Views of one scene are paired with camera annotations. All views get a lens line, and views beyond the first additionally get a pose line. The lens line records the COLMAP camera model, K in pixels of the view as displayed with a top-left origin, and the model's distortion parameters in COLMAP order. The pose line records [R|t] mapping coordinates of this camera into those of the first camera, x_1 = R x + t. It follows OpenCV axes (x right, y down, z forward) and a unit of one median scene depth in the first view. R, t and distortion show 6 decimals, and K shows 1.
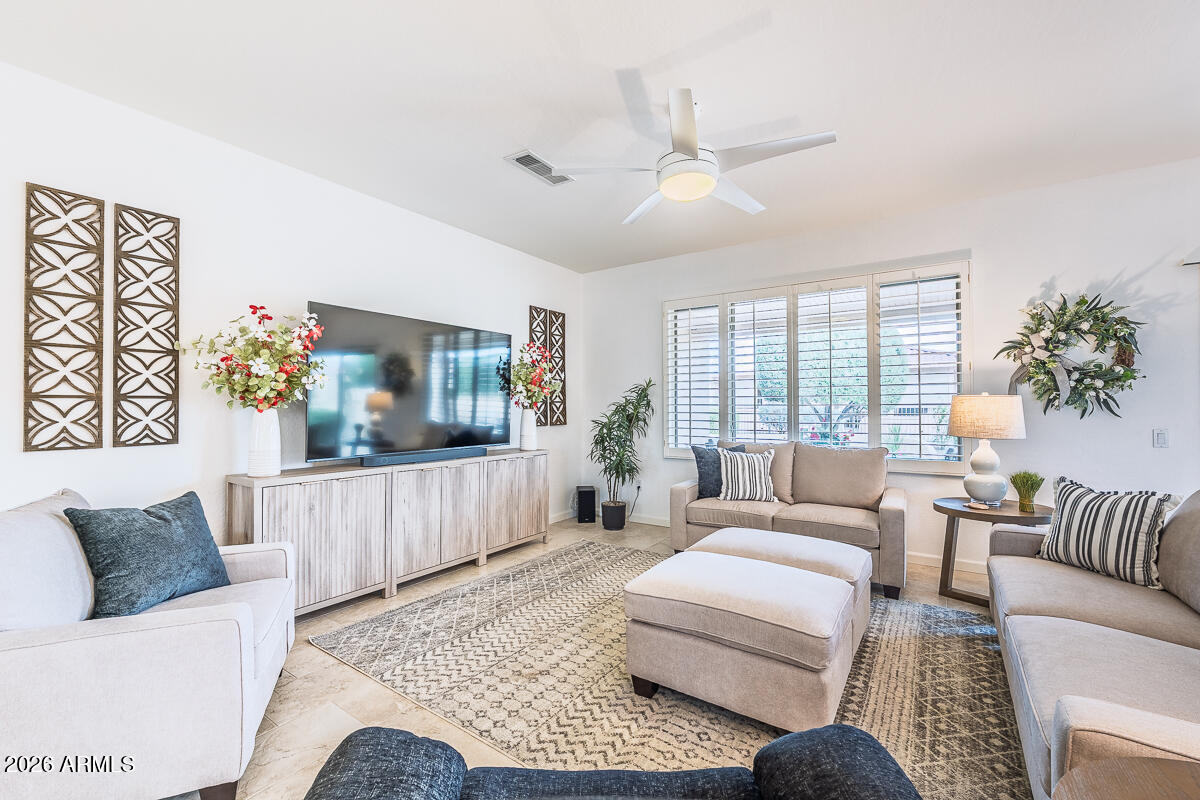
lens RADIAL K [[496.4, 0, 599.9], [0, 496.4, 399.9], [0, 0, 1]] dist [-0.002996, -0.000338]
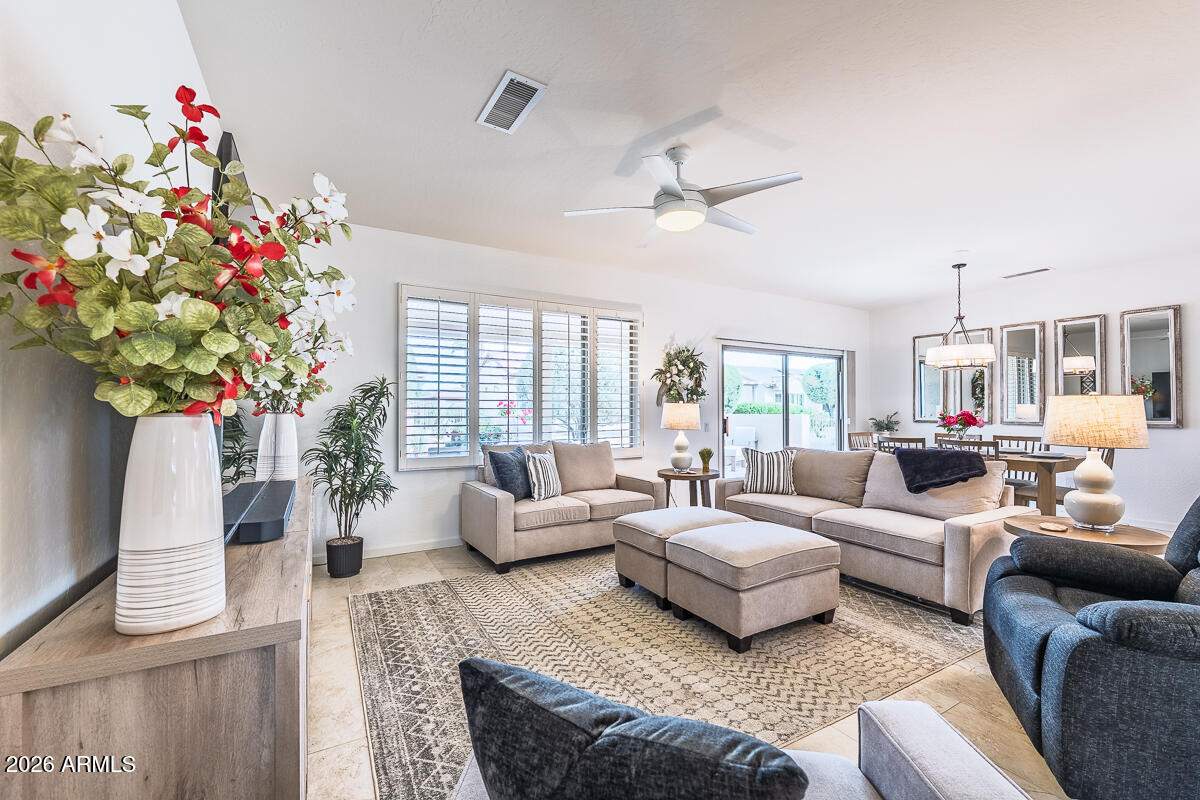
lens RADIAL K [[496.4, 0, 602.9], [0, 496.4, 405.3], [0, 0, 1]] dist [-0.002996, -0.000338]
pose [[0.423400, 0.009381, 0.905894, -0.720256], [-0.012410, 0.999913, -0.004554, 0.007455], [-0.905858, -0.009314, 0.423480, 0.507551]]
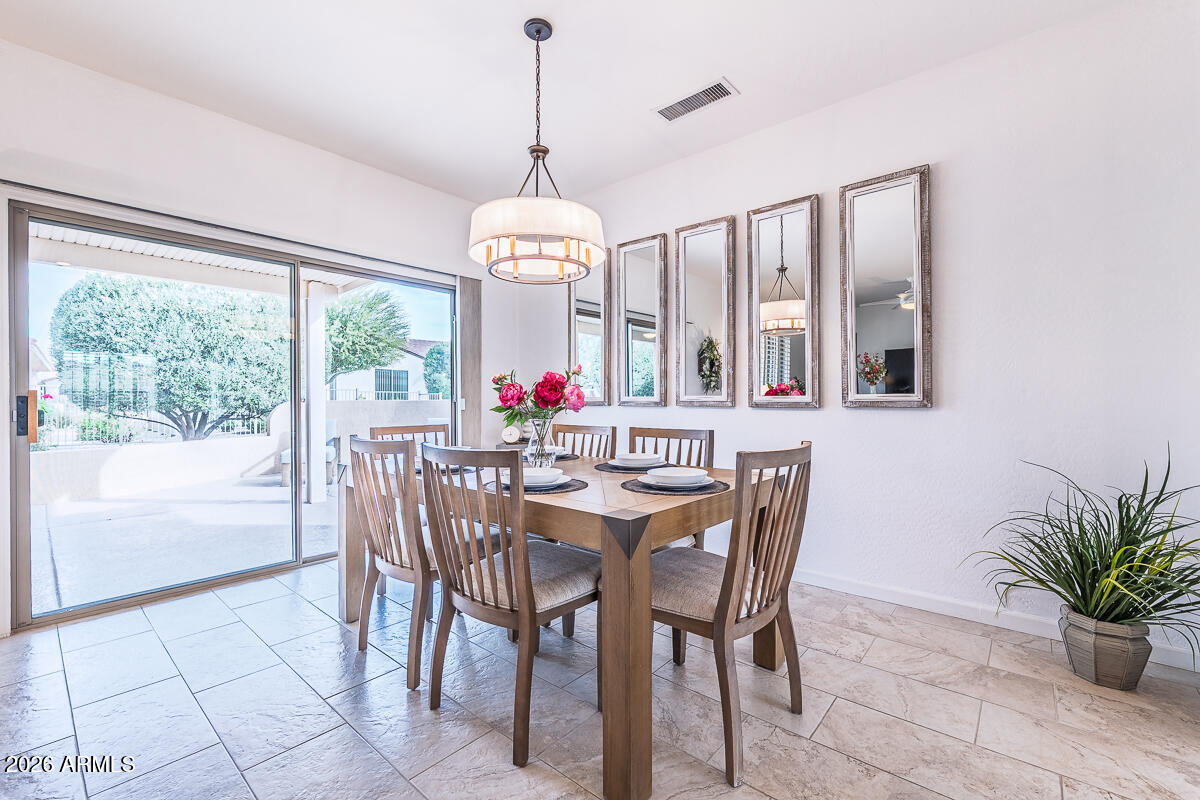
lens RADIAL K [[505.9, 0, 605.6], [0, 505.9, 397.0], [0, 0, 1]] dist [0.000976, 0.000034]
pose [[0.101740, 0.014028, 0.994712, 0.511457], [-0.009658, 0.999867, -0.013112, 0.047481], [-0.994764, -0.008273, 0.101862, -0.009271]]
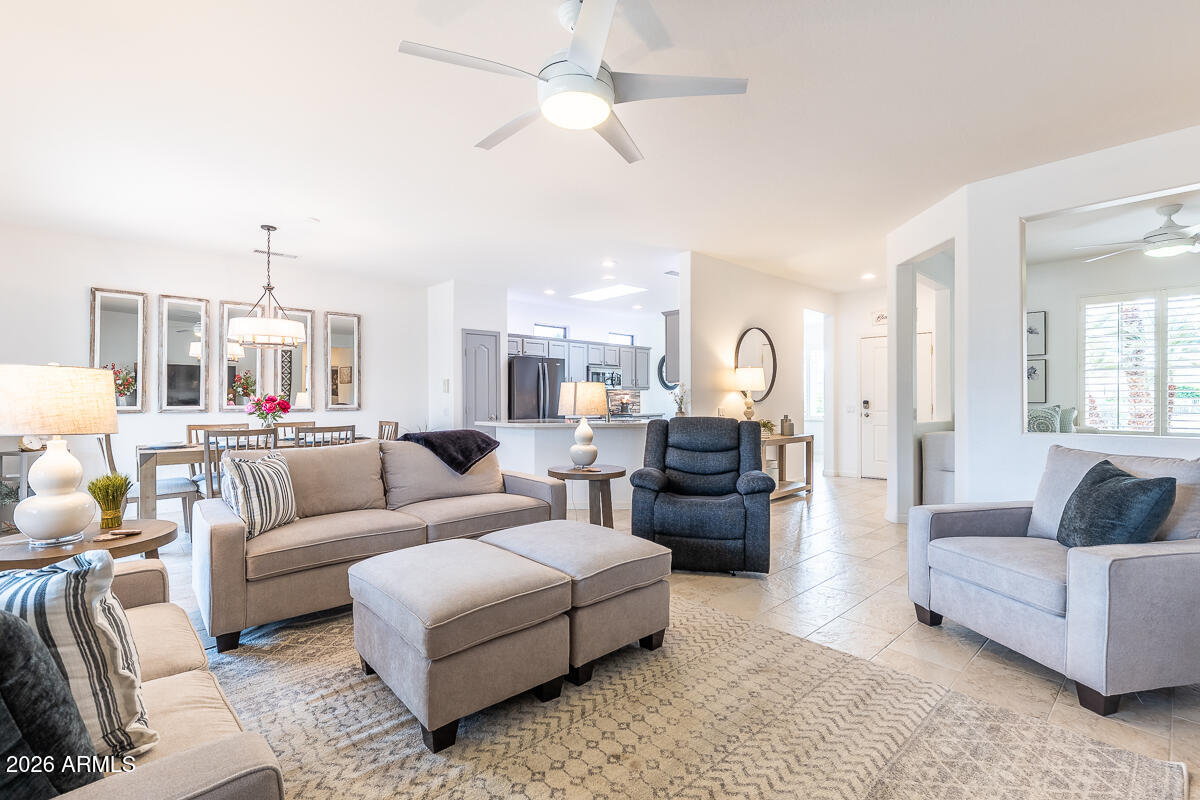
lens RADIAL K [[537.2, 0, 606.2], [0, 537.2, 400.1], [0, 0, 1]] dist [0.001163, 0.000202]
pose [[-0.977308, 0.005791, 0.211742, -0.040836], [0.003627, 0.999937, -0.010604, 0.035917], [-0.211790, -0.009596, -0.977268, 1.394221]]
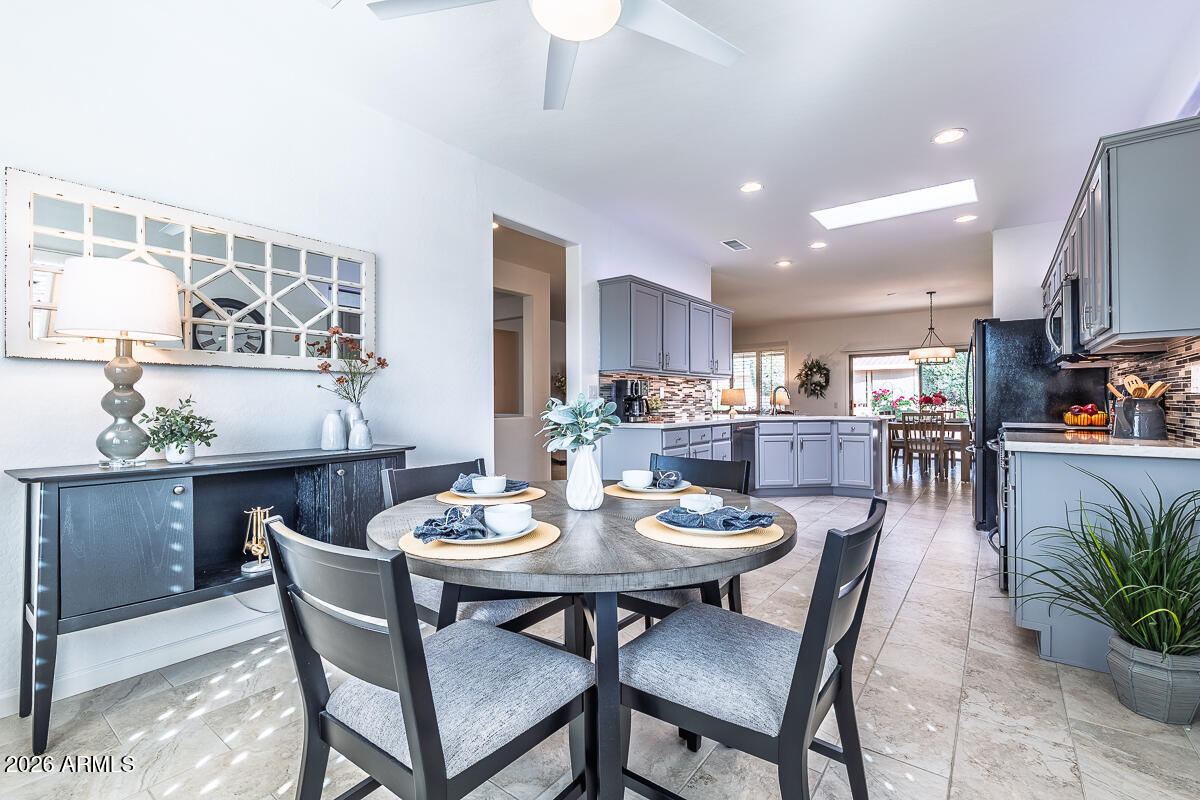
lens RADIAL K [[537.2, 0, 600.4], [0, 537.2, 395.1], [0, 0, 1]] dist [0.001163, 0.000202]
pose [[0.999414, -0.001574, -0.034194, -0.256987], [0.001422, 0.999989, -0.004473, 0.023291], [0.034201, 0.004422, 0.999405, -2.357632]]
